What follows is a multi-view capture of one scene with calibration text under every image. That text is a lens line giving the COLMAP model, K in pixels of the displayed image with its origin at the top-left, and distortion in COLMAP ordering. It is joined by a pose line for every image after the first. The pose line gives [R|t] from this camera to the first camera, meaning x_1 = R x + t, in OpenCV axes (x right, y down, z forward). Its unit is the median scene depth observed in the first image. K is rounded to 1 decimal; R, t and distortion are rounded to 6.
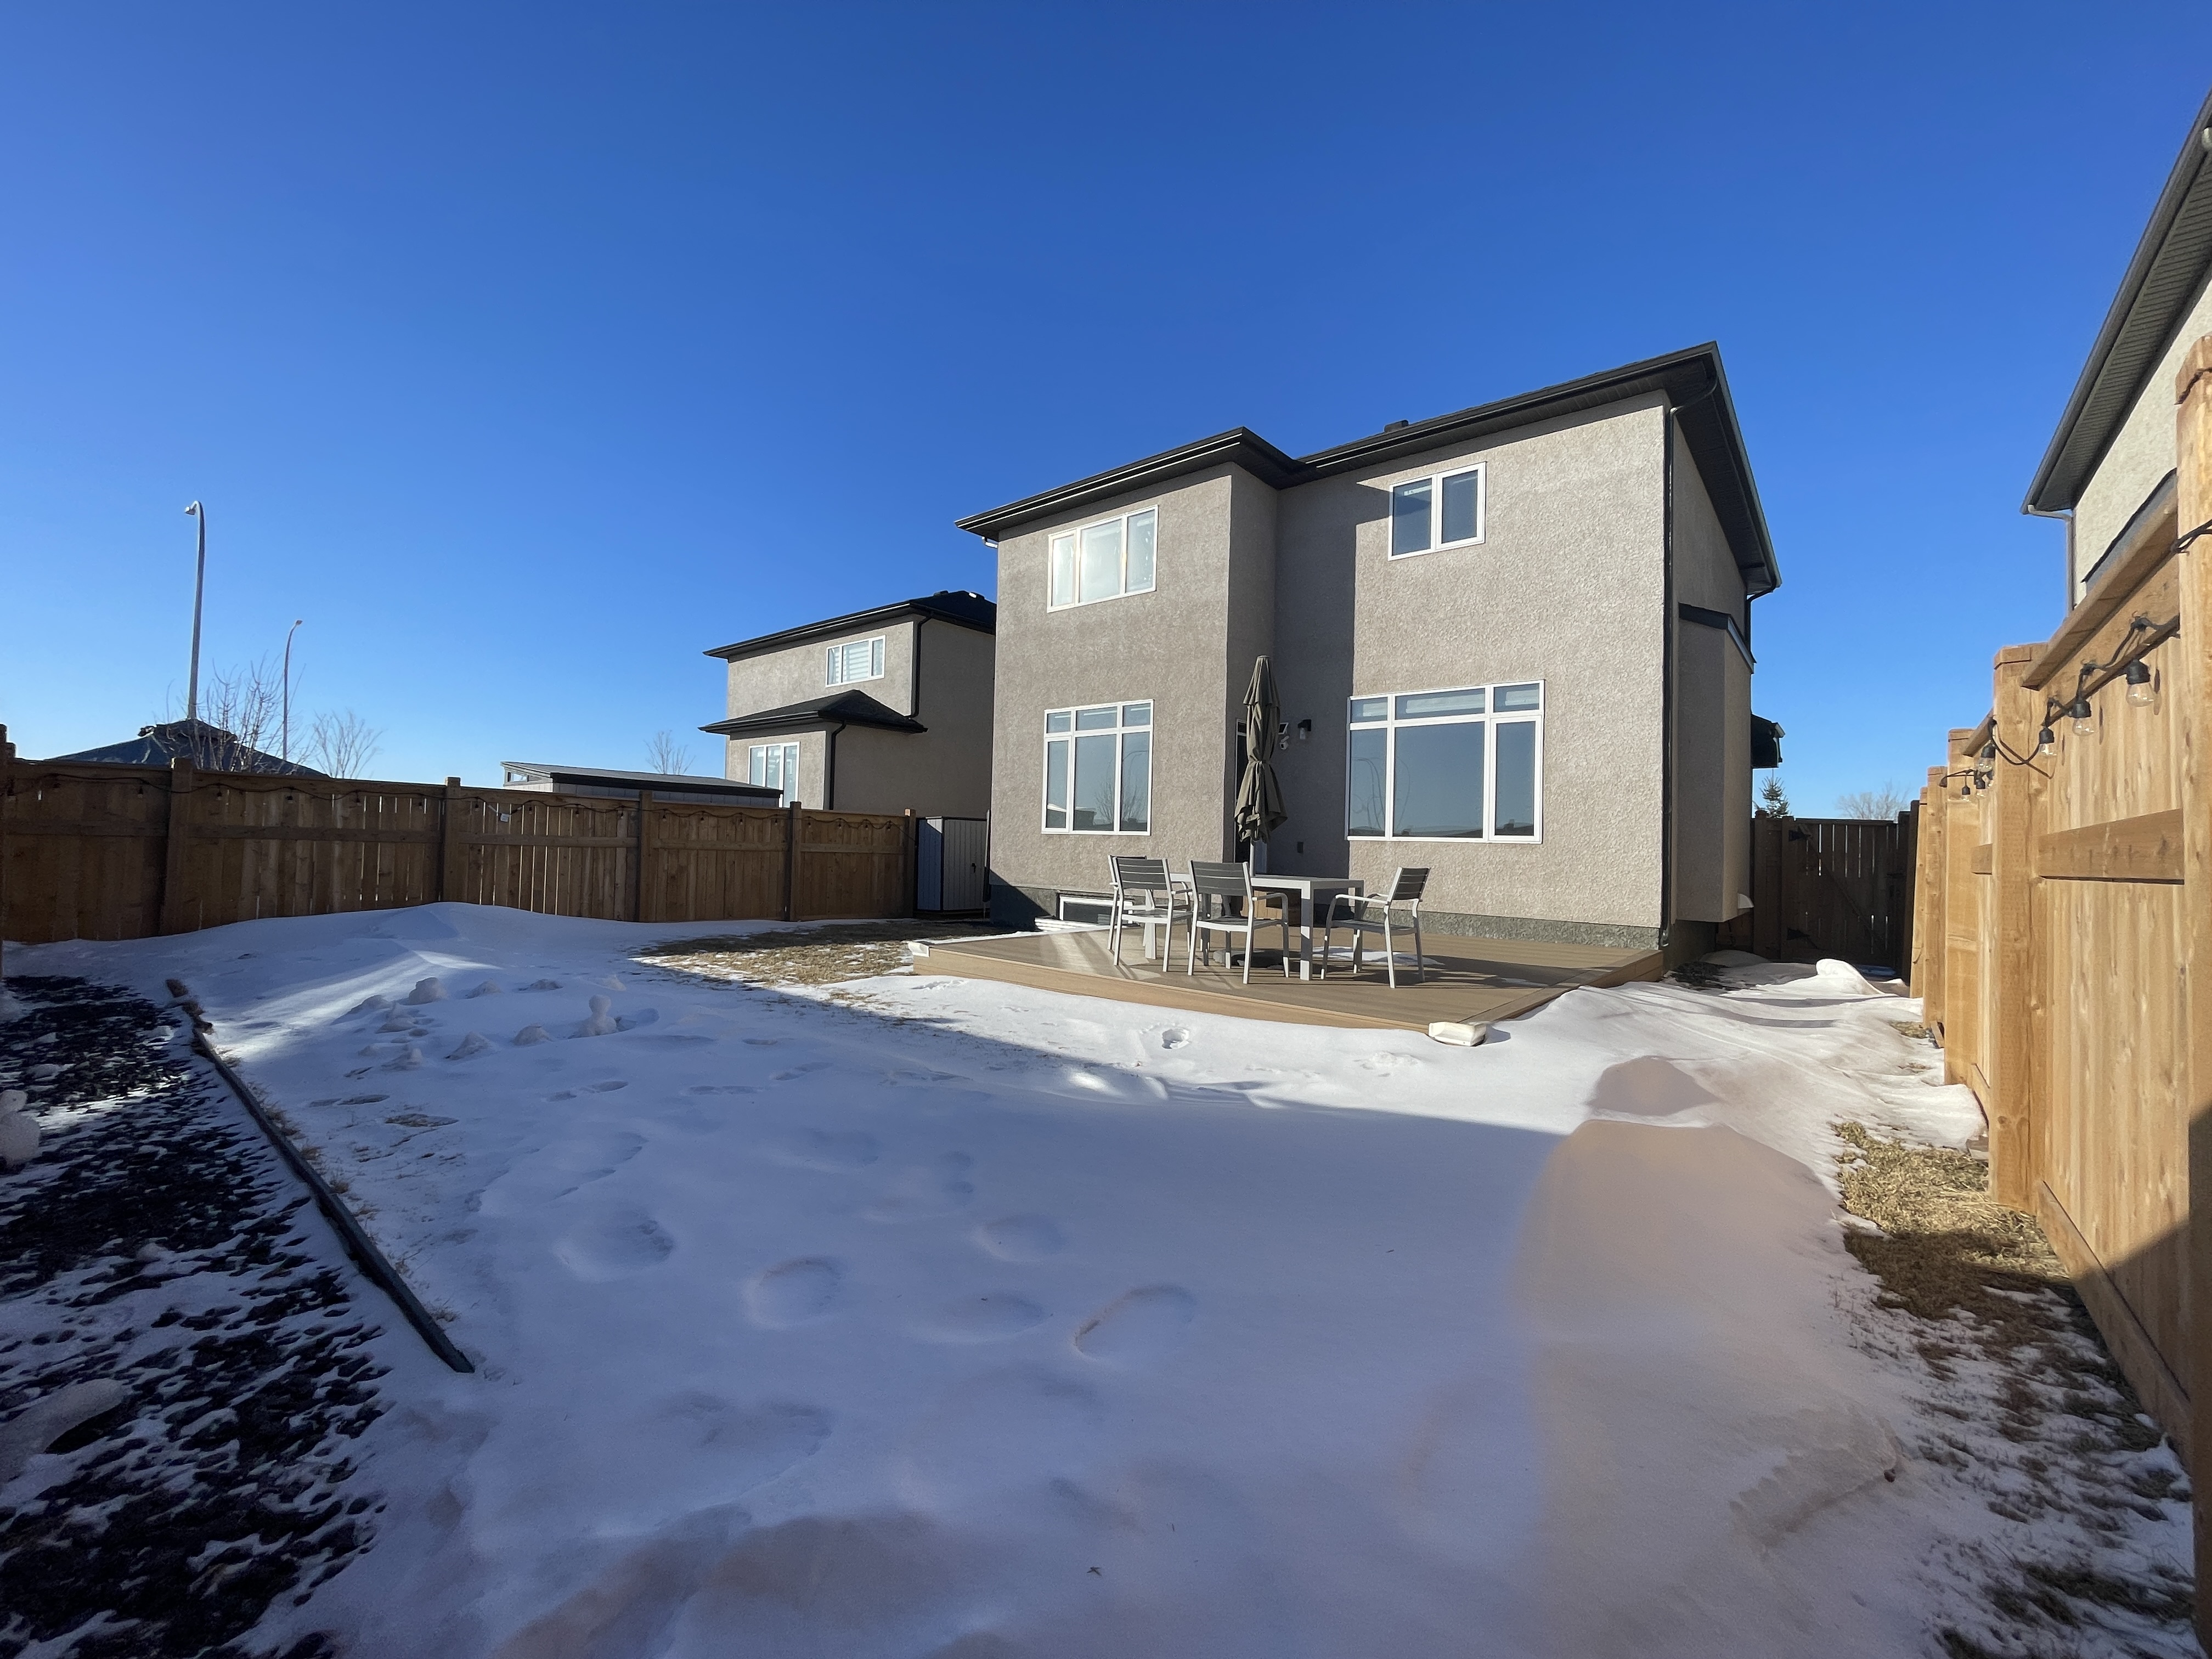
lens RADIAL K [[895.3, 0, 1104.3], [0, 895.3, 829.4], [0, 0, 1]] dist [0.001798, 0.000111]
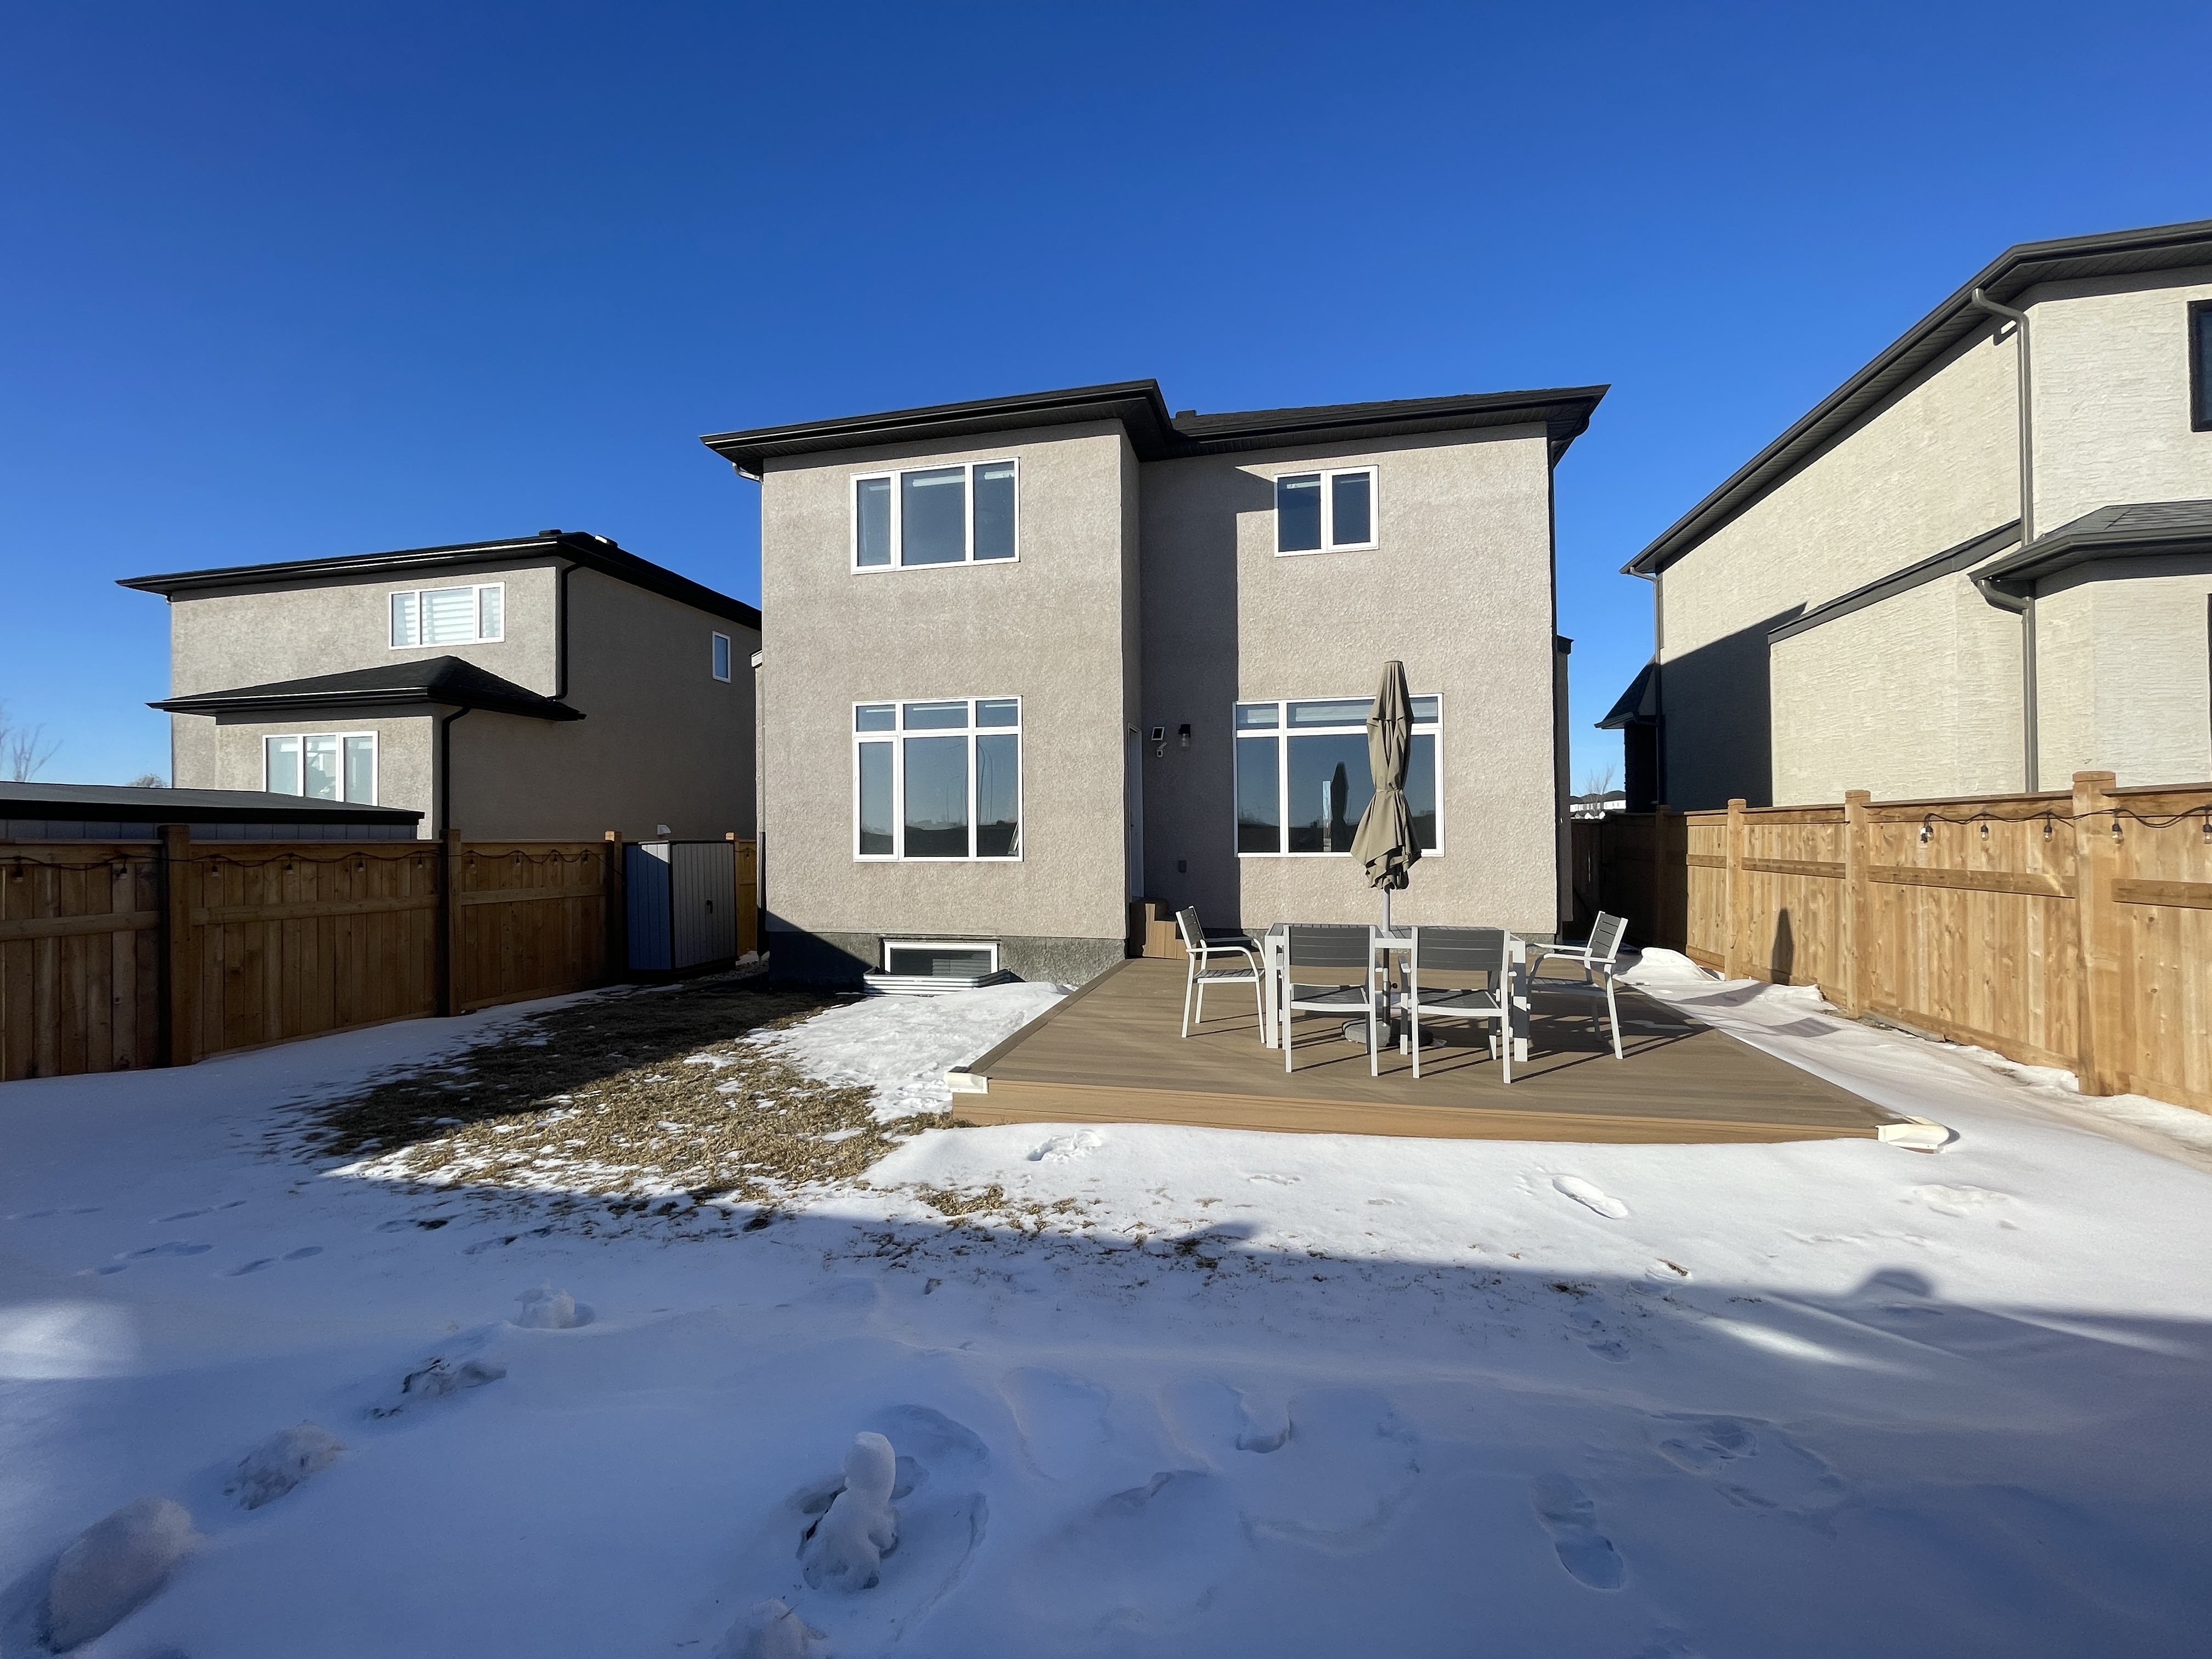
lens RADIAL K [[895.3, 0, 1104.6], [0, 895.3, 826.6], [0, 0, 1]] dist [0.001798, 0.000111]
pose [[0.886288, -0.030531, 0.462127, -0.241280], [0.025158, 0.999525, 0.017786, -0.035083], [-0.462451, -0.004137, 0.886635, 0.222019]]
